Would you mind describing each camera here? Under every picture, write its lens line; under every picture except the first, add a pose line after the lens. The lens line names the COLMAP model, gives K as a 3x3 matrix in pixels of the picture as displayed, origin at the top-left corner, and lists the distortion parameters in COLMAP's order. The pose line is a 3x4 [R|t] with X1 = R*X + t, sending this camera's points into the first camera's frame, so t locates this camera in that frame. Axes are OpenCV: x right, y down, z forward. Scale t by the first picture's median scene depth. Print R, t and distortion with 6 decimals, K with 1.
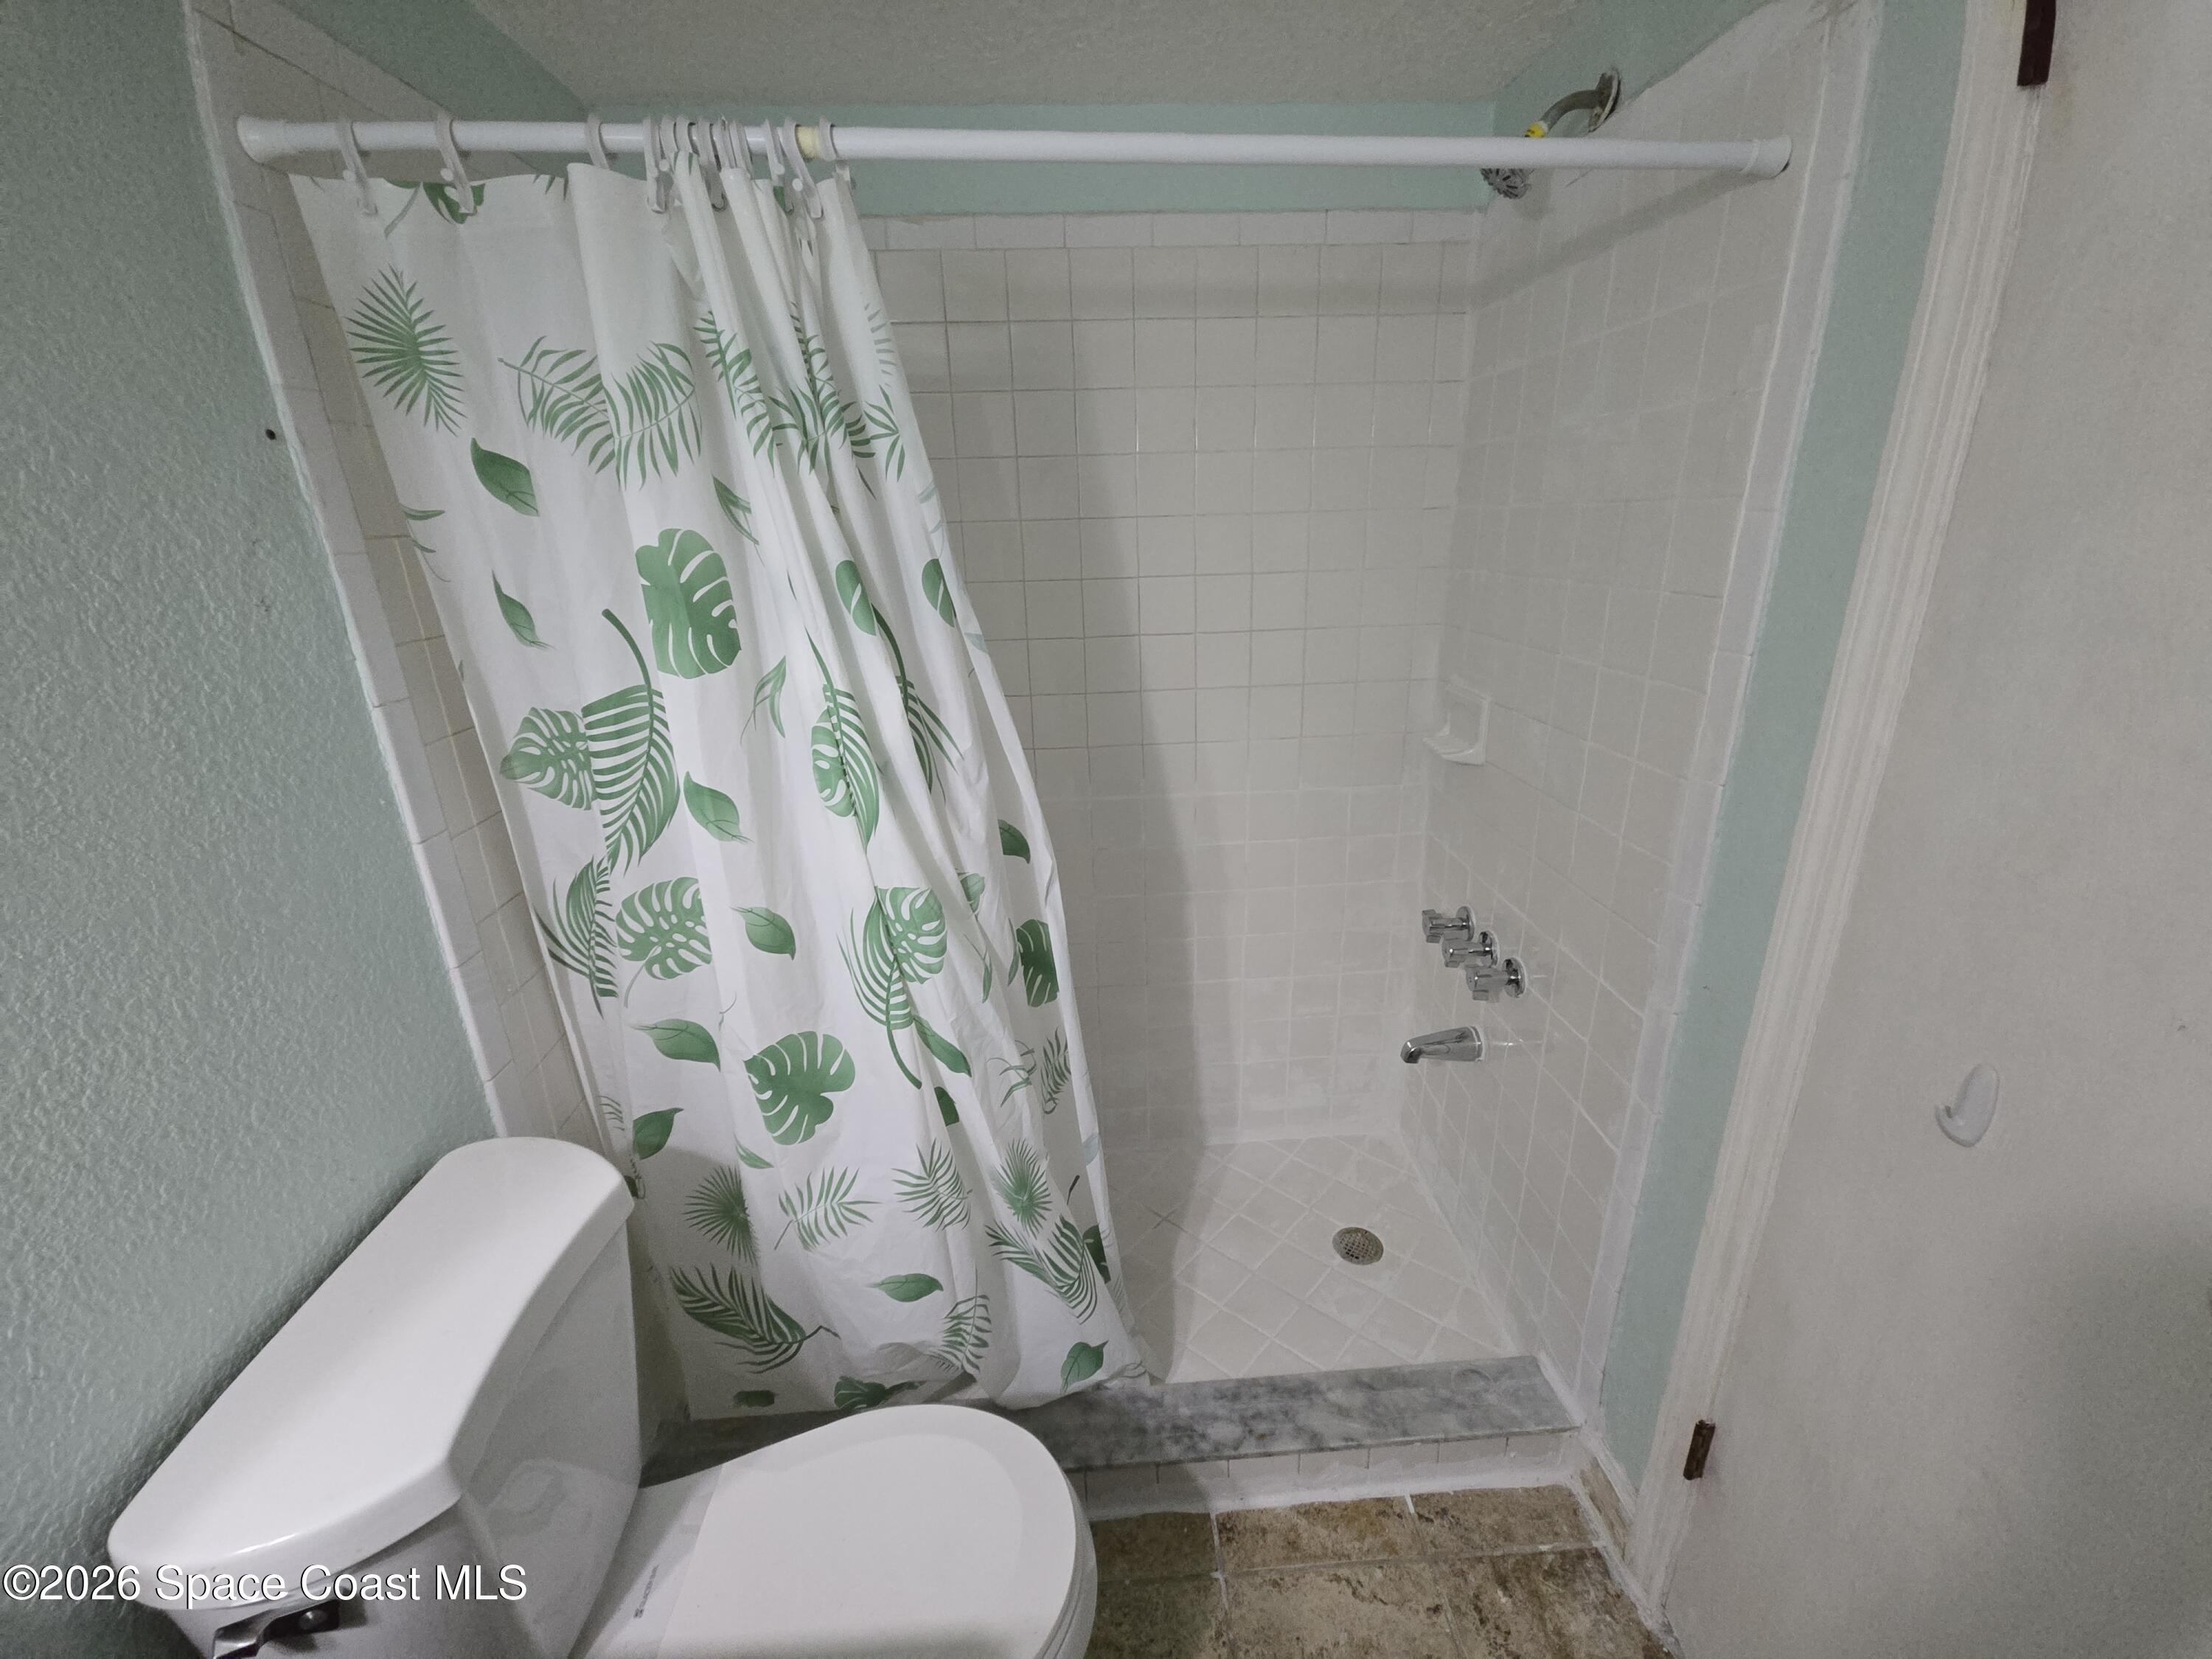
lens RADIAL K [[902.5, 0, 1125.2], [0, 902.5, 825.5], [0, 0, 1]] dist [0.006938, -0.000524]
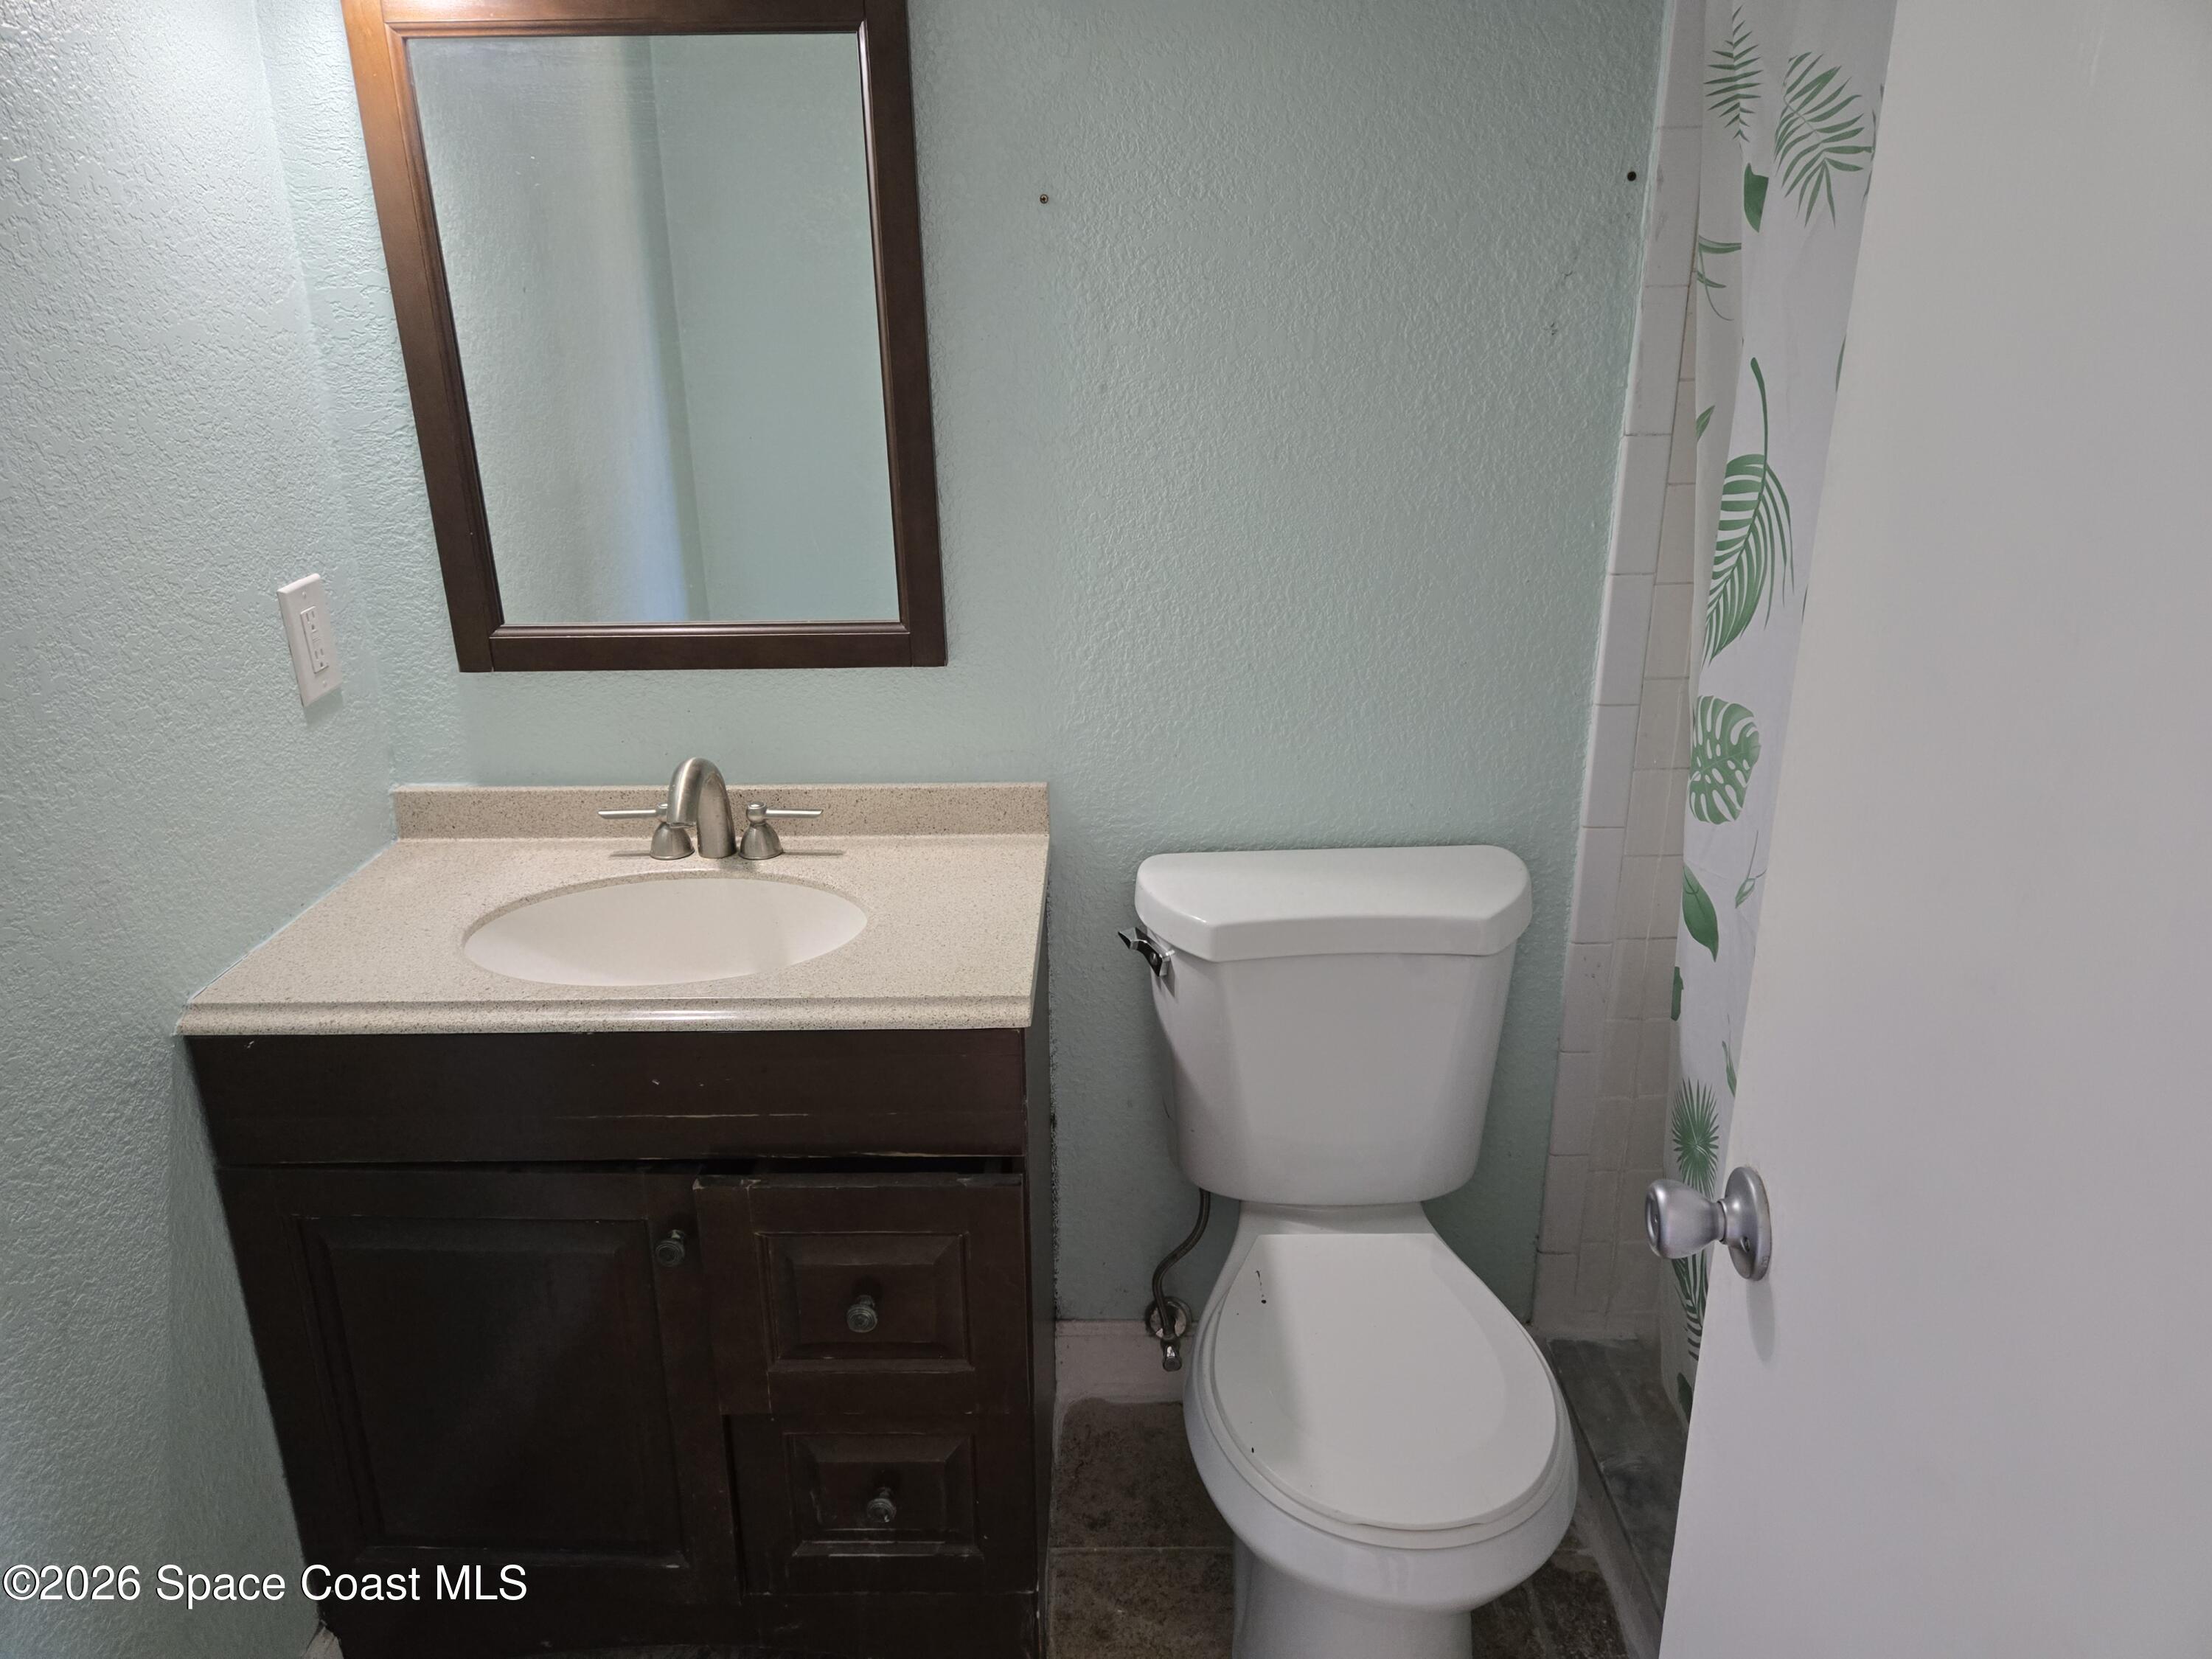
lens RADIAL K [[1448.4, 0, 1104.7], [0, 1448.4, 866.9], [0, 0, 1]] dist [0.095806, -0.100917]
pose [[-0.114108, 0.382889, -0.916720, 1.018076], [-0.316697, 0.860587, 0.398864, -0.195580], [0.941638, 0.335836, 0.023060, 0.567847]]
